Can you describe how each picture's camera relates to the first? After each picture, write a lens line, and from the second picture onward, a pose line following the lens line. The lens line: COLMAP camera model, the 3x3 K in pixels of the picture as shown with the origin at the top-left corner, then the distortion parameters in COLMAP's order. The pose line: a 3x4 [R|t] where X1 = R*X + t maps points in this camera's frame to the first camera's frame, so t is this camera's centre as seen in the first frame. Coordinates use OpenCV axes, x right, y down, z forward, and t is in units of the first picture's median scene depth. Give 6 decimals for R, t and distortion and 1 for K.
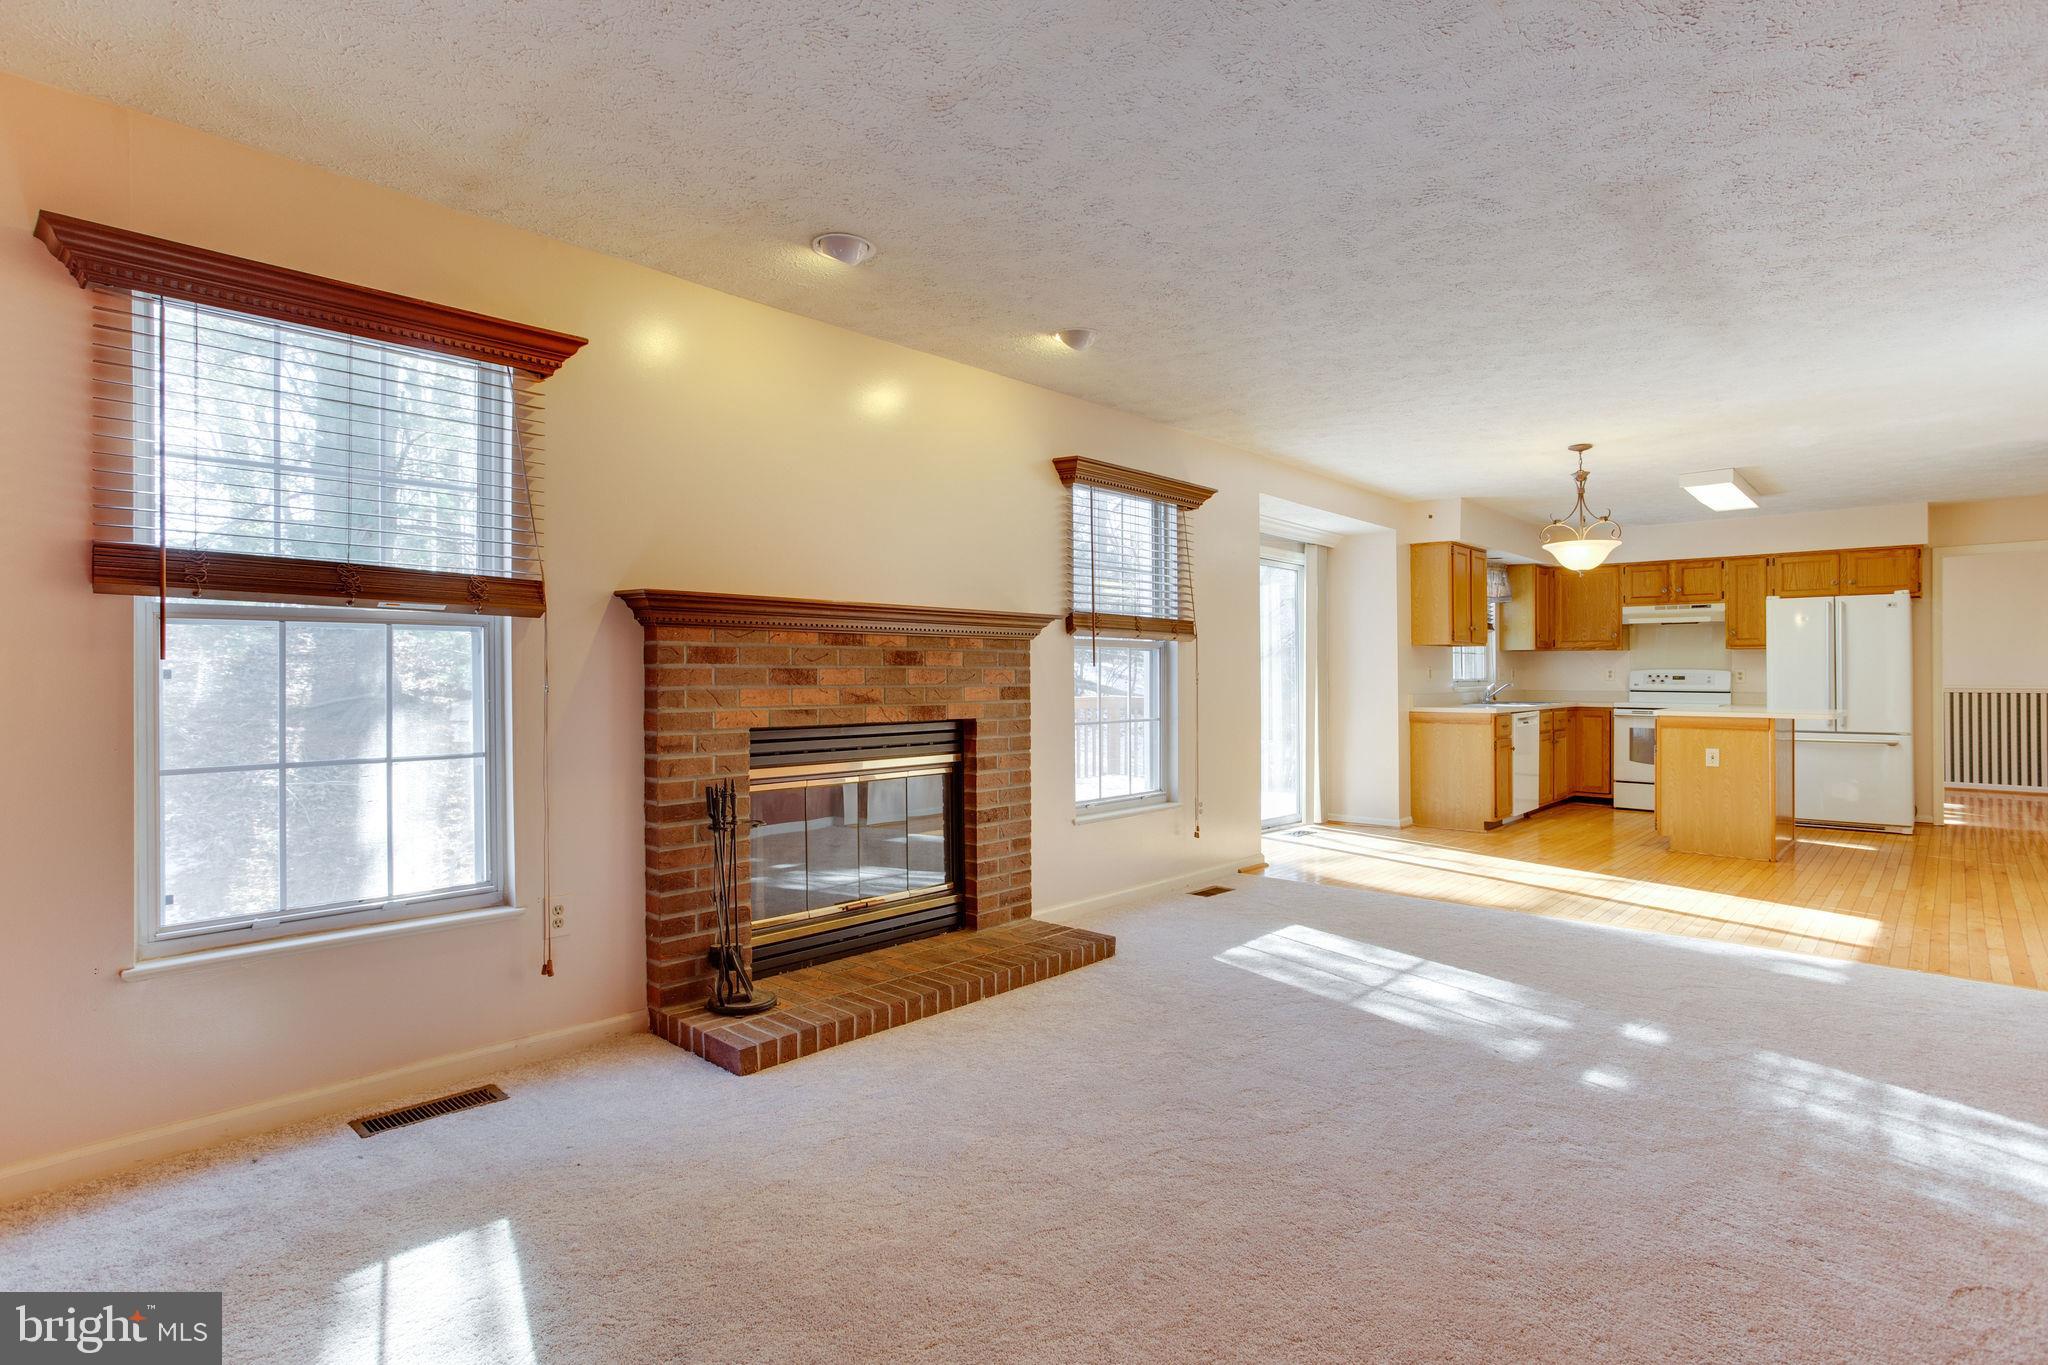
lens RADIAL K [[1023.8, 0, 1004.6], [0, 1023.8, 667.5], [0, 0, 1]] dist [-0.033924, 0.016132]
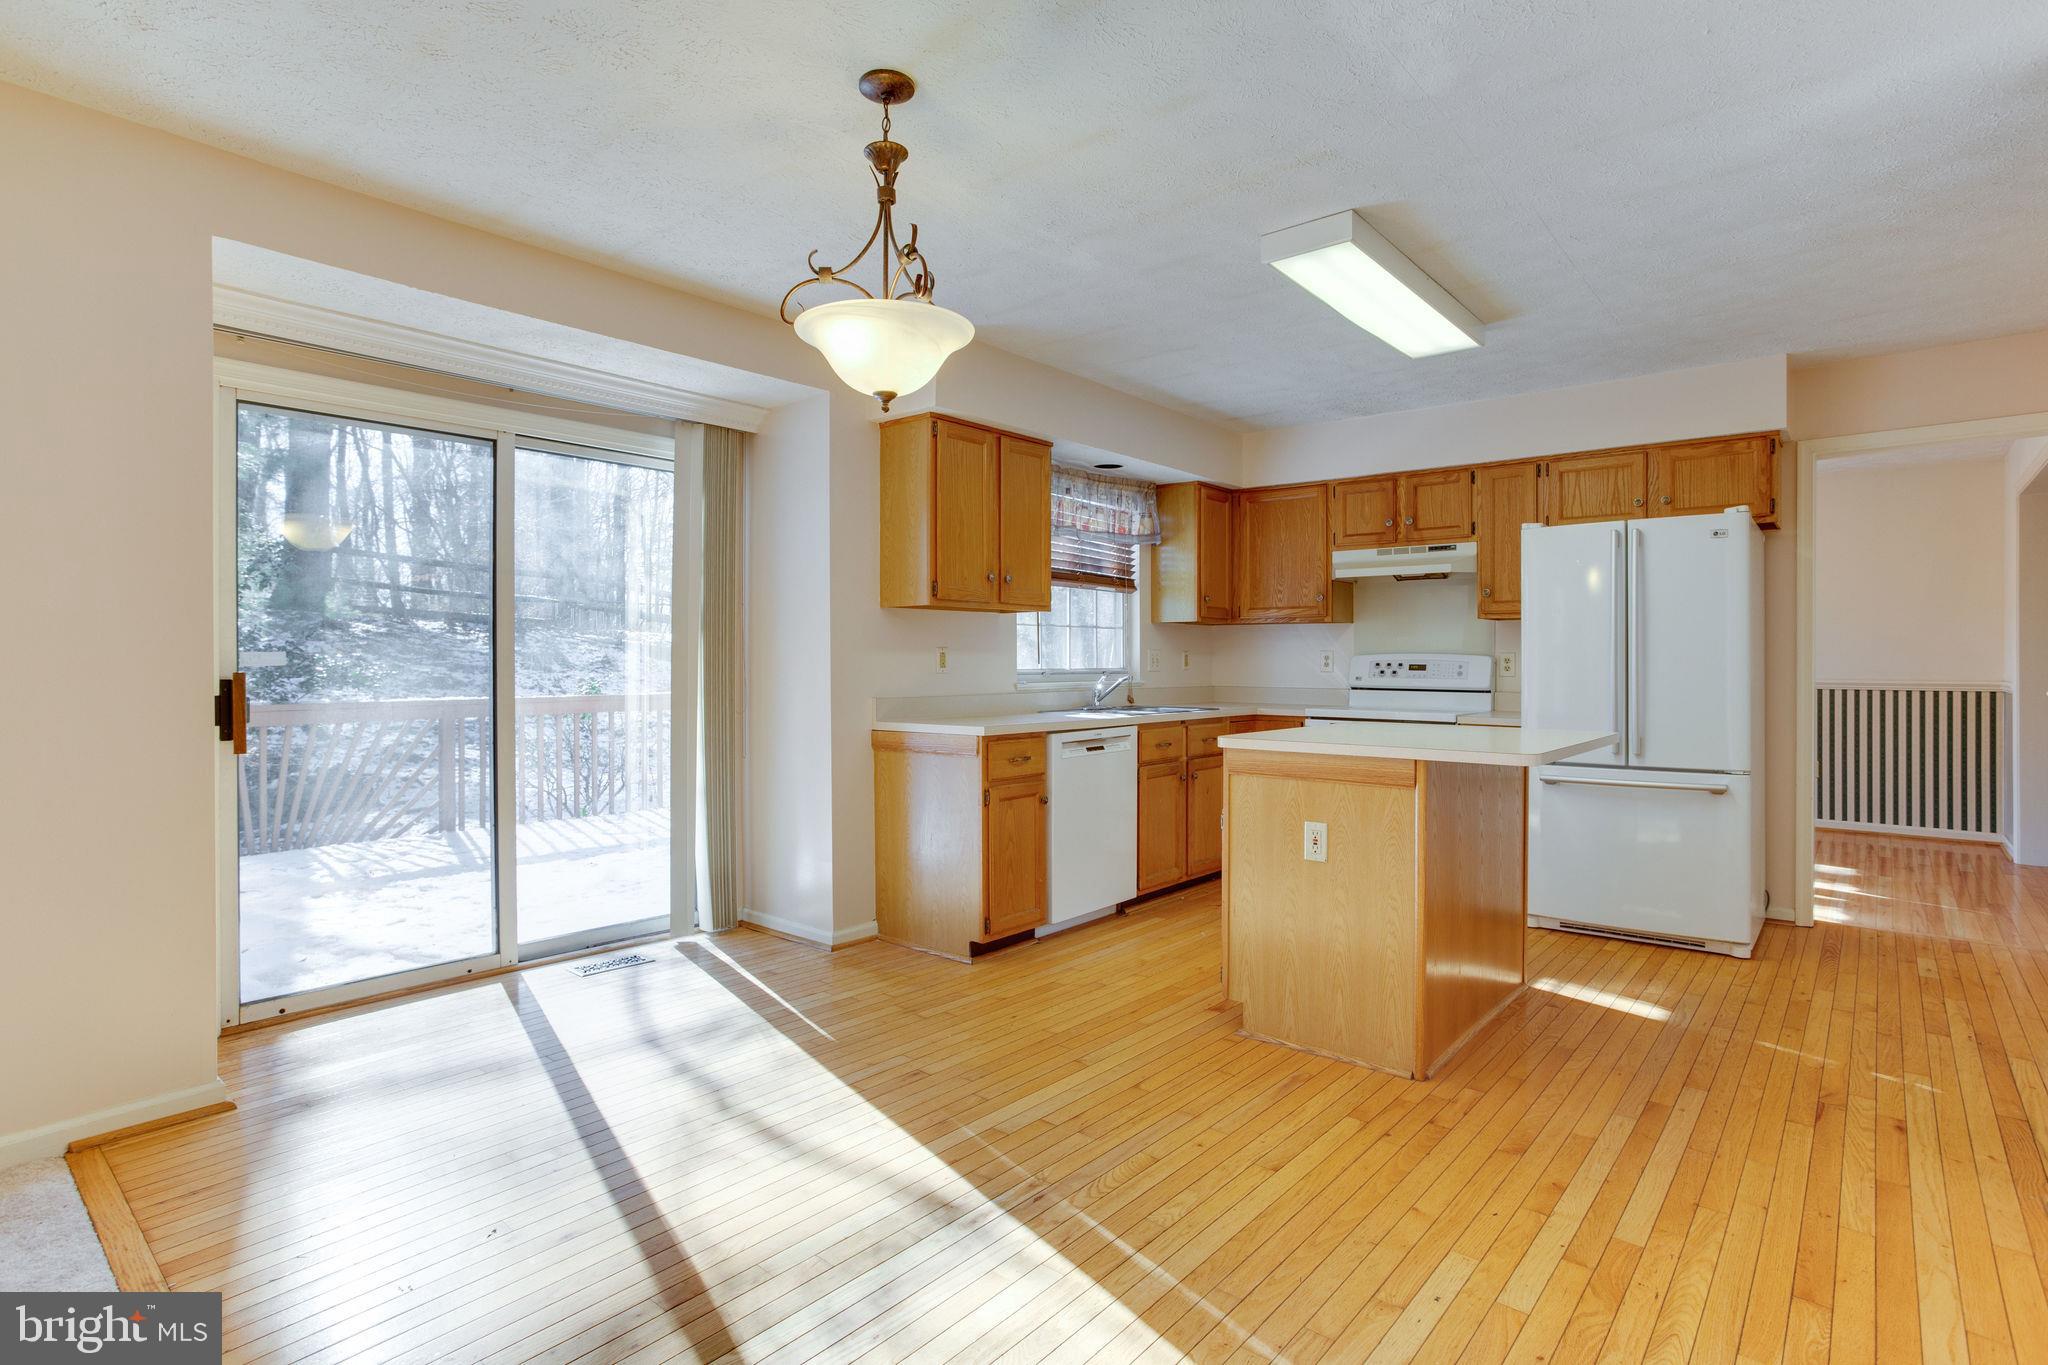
lens RADIAL K [[1023.8, 0, 1041.0], [0, 1023.8, 665.7], [0, 0, 1]] dist [-0.033924, 0.016132]
pose [[0.998036, 0.000137, 0.062648, 0.449969], [-0.000826, 0.999939, 0.010980, 0.003061], [-0.062643, -0.011011, 0.997975, 0.446857]]
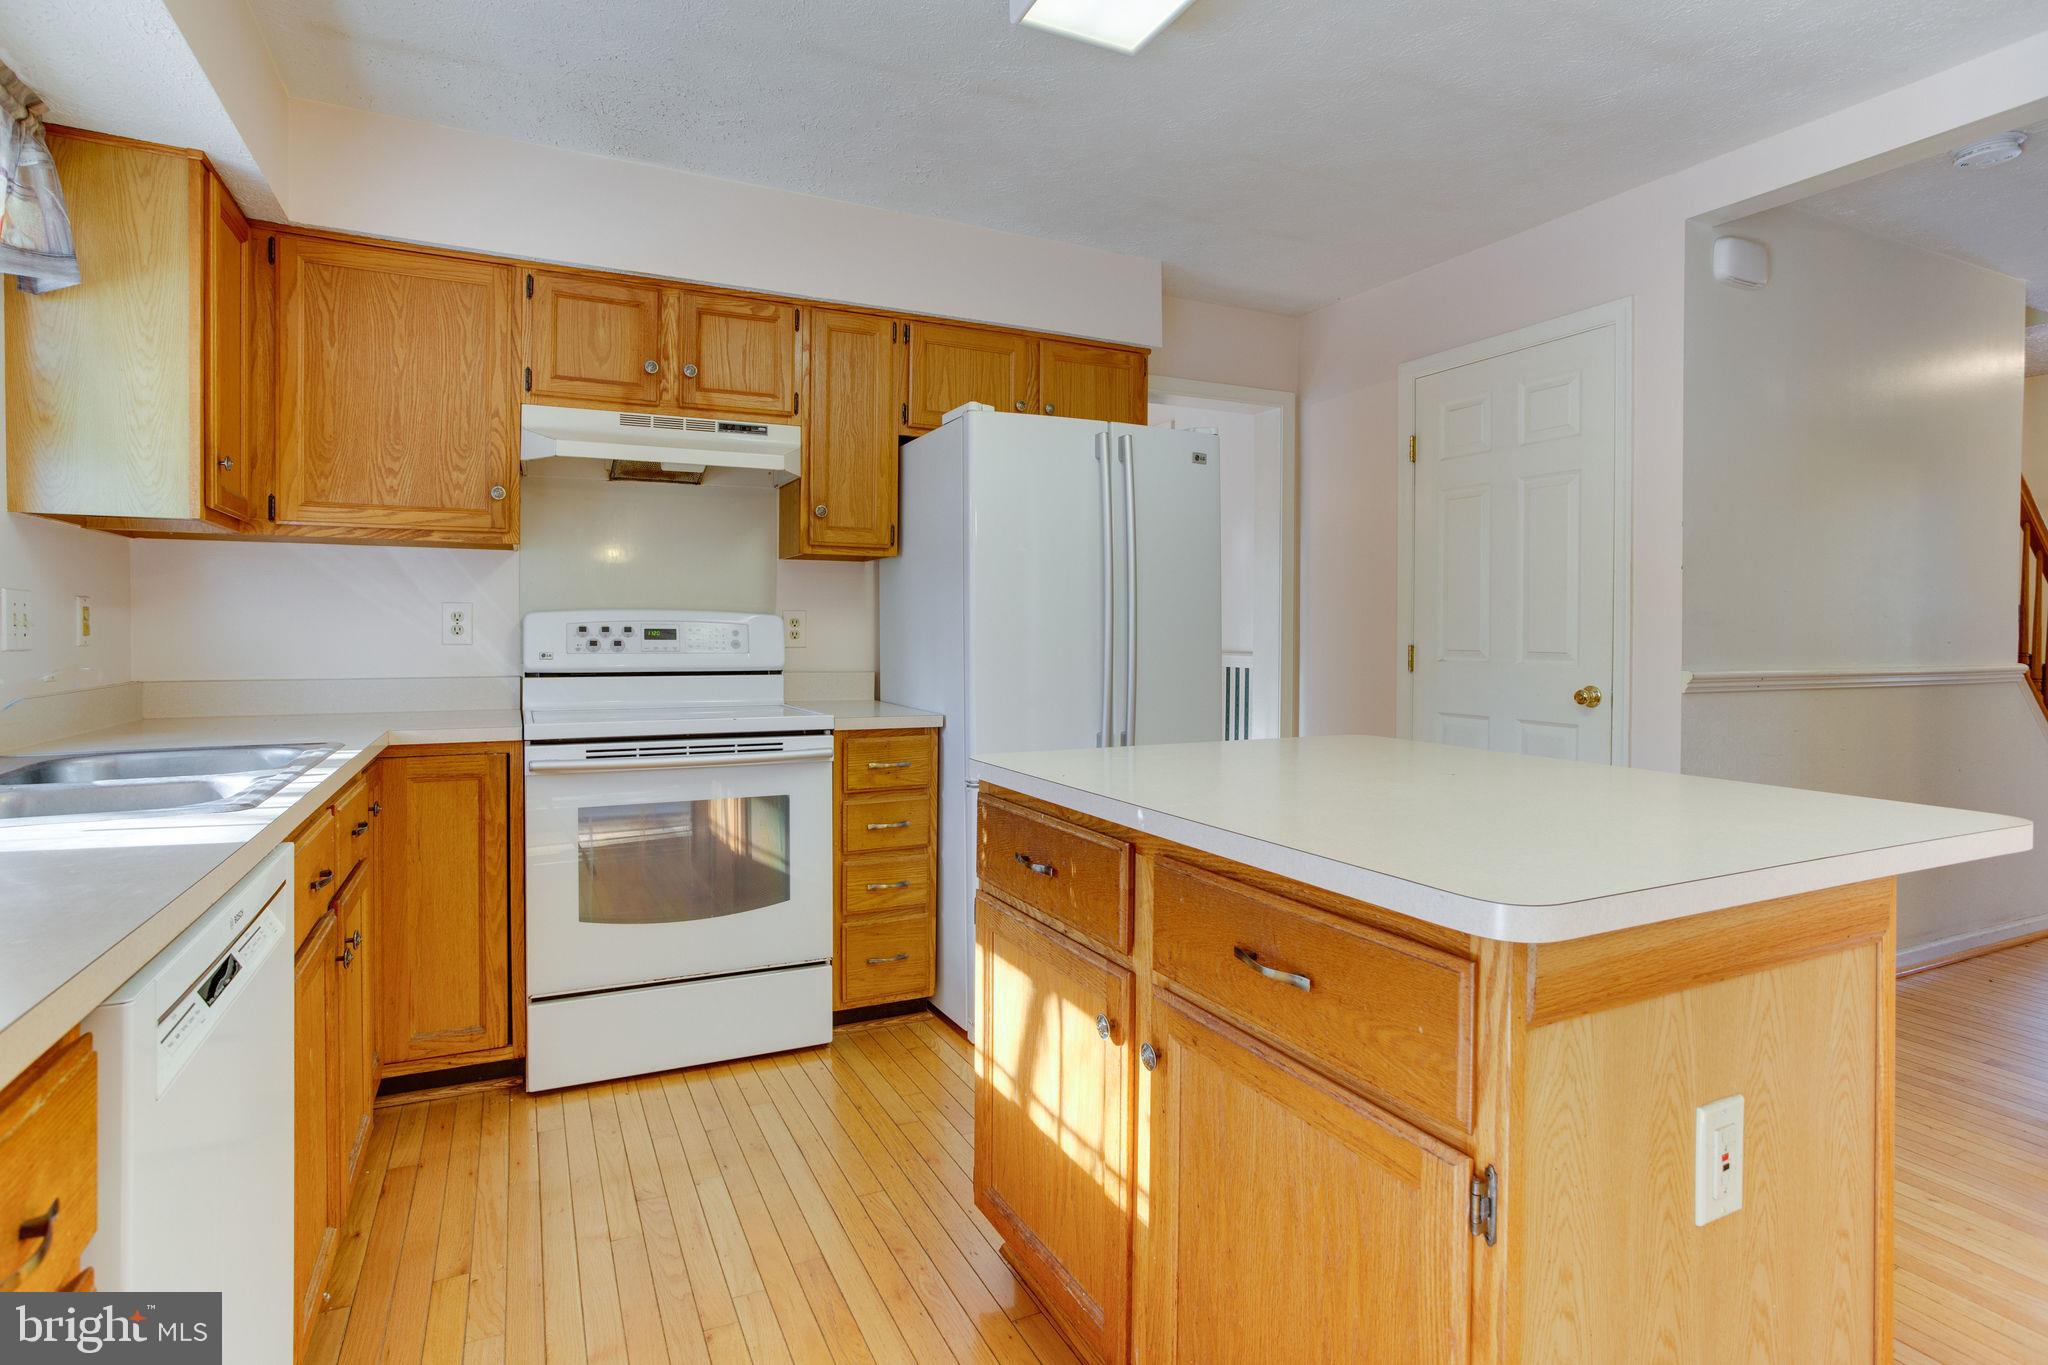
lens RADIAL K [[1023.8, 0, 1016.6], [0, 1023.8, 637.7], [0, 0, 1]] dist [-0.033924, 0.016132]
pose [[0.355221, -0.010118, 0.934728, 0.427428], [-0.007991, 0.999872, 0.013860, 0.006314], [-0.934748, -0.012392, 0.355094, 0.855098]]
